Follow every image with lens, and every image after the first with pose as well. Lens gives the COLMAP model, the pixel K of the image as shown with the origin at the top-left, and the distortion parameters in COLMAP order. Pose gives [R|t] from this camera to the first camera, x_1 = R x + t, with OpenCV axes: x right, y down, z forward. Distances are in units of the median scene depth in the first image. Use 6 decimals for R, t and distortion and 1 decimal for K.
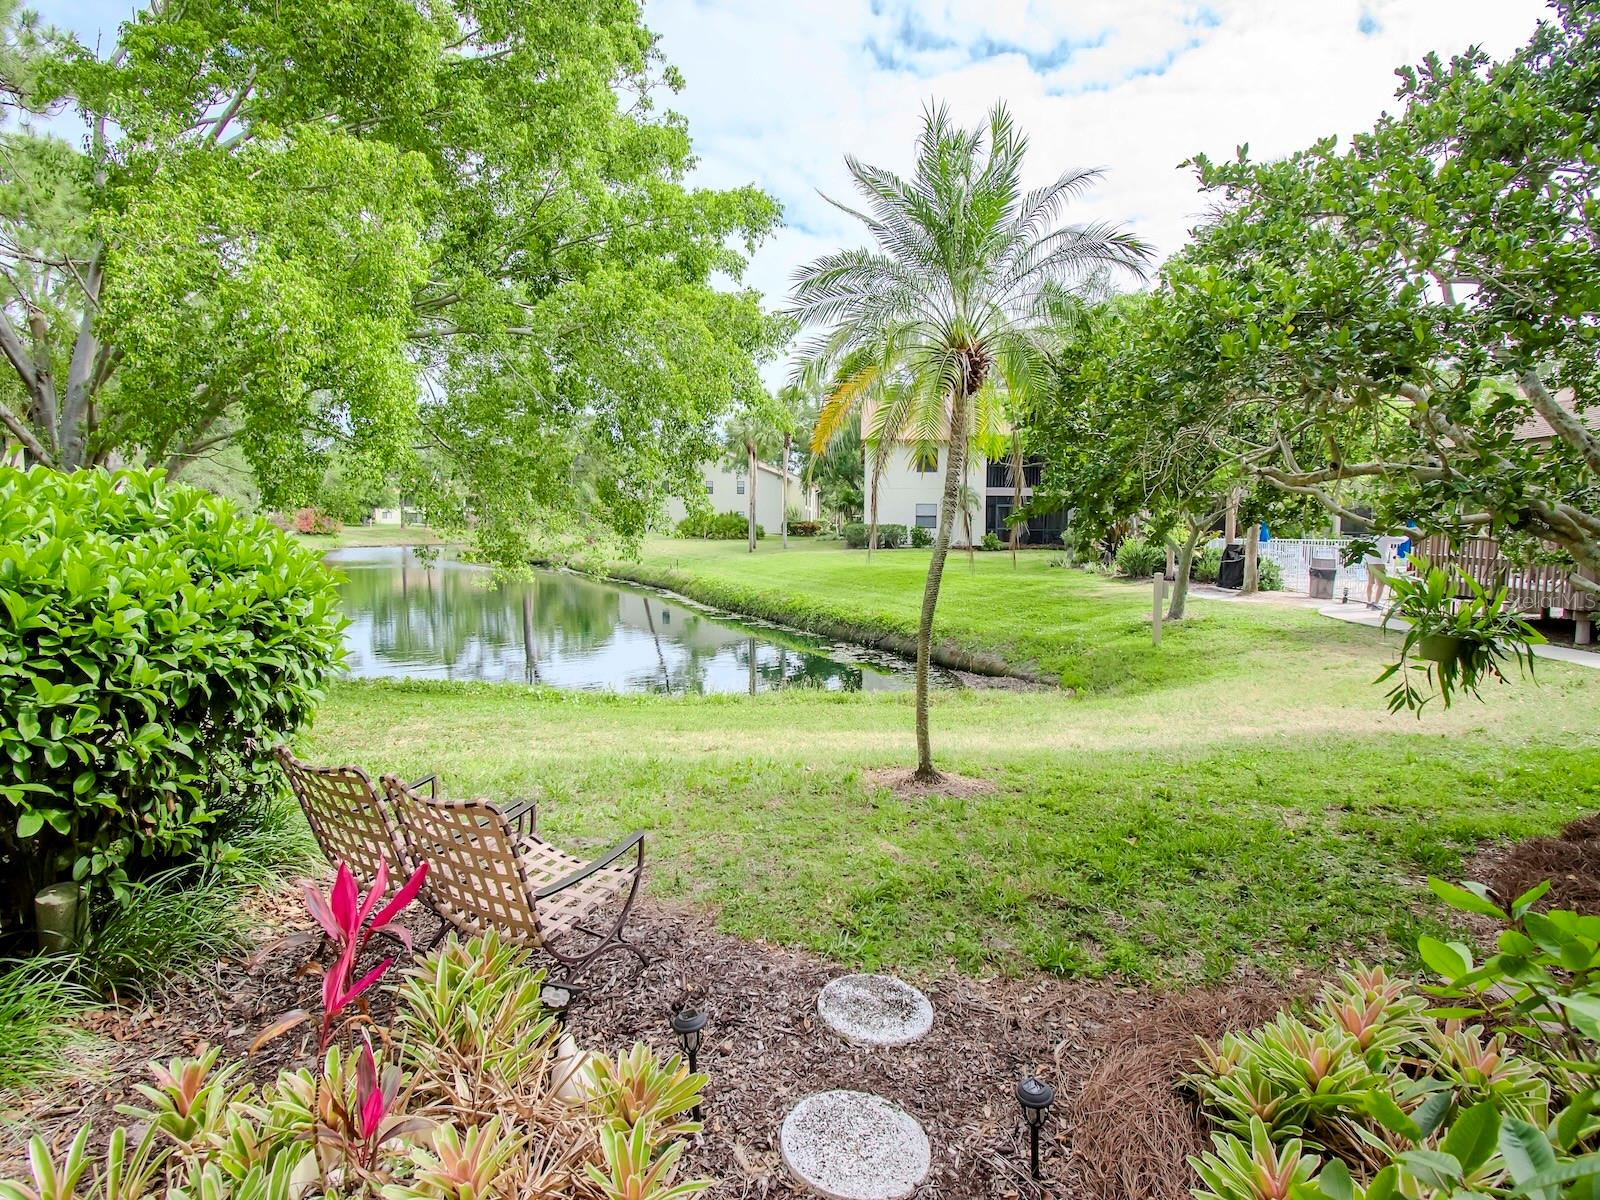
lens RADIAL K [[814.2, 0, 802.0], [0, 814.2, 583.2], [0, 0, 1]] dist [-0.005032, -0.003457]
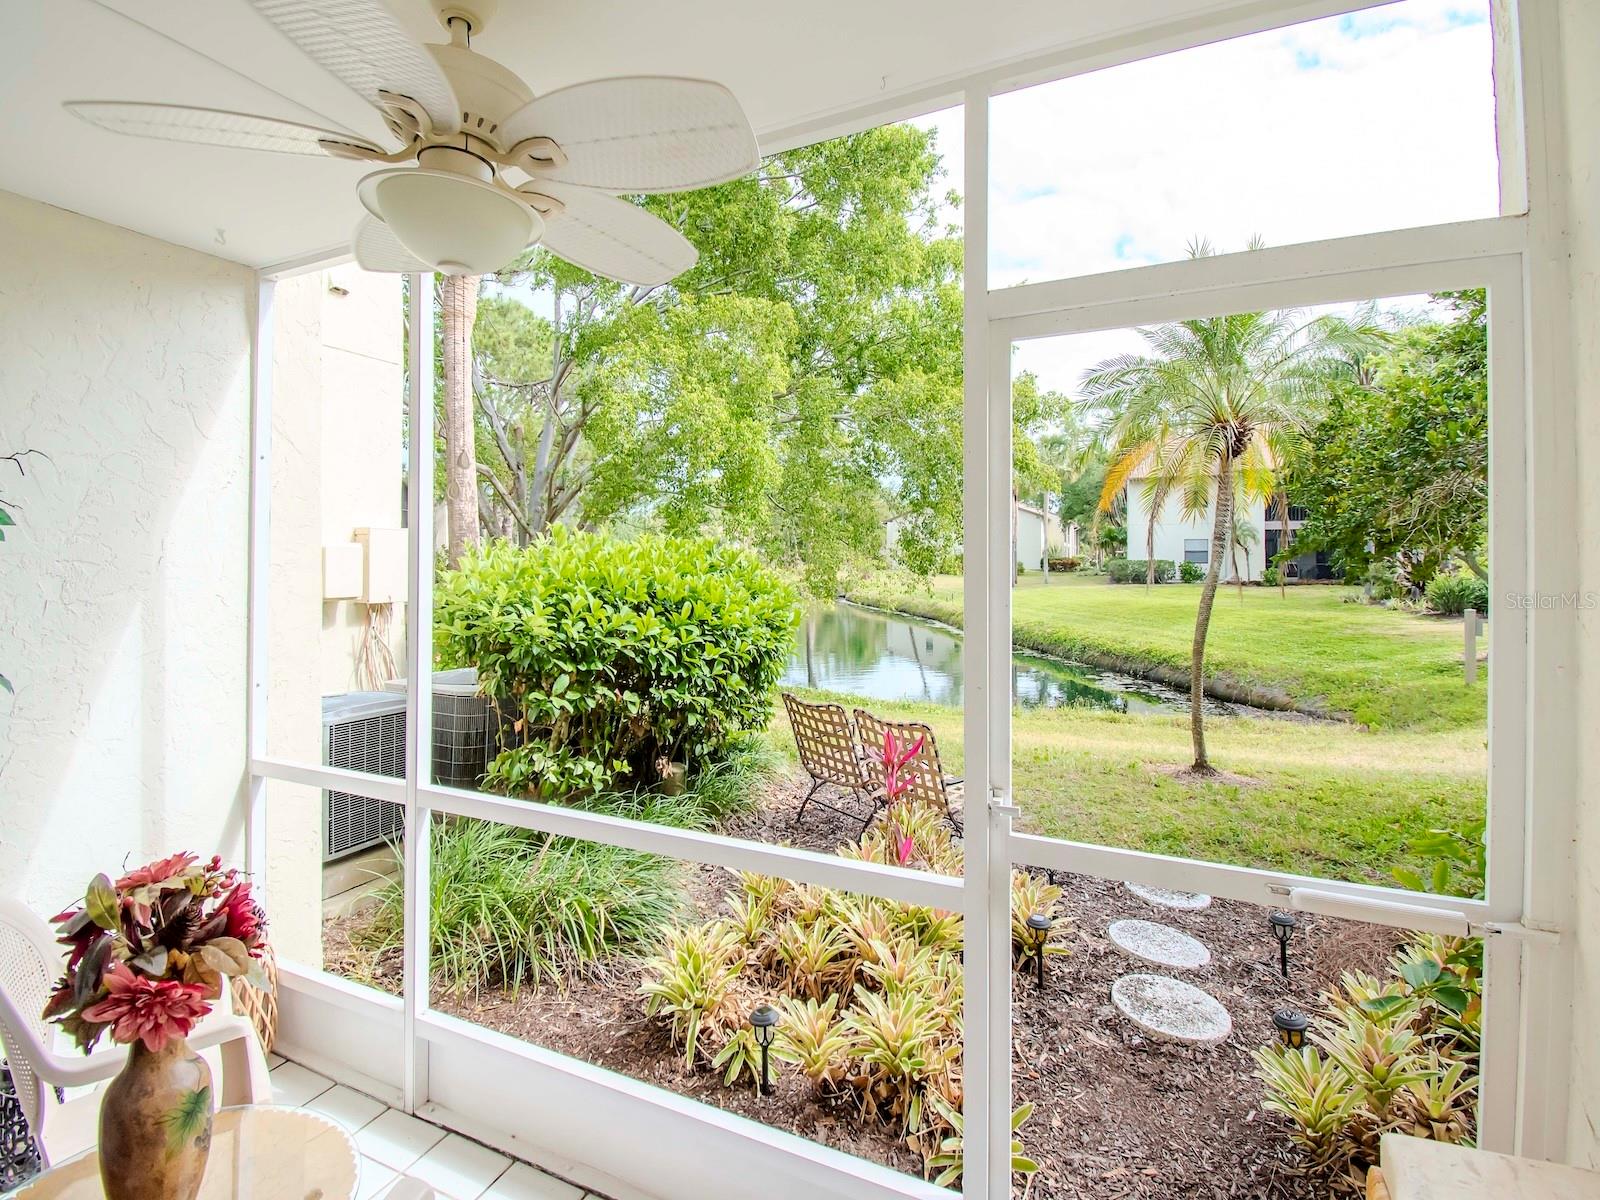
lens RADIAL K [[748.8, 0, 780.0], [0, 748.8, 559.6], [0, 0, 1]] dist [0.001442, -0.009961]
pose [[0.937168, -0.008991, -0.348762, -0.018527], [-0.017006, 0.997302, -0.071406, 0.006013], [0.348463, 0.072850, 0.934487, -0.116349]]
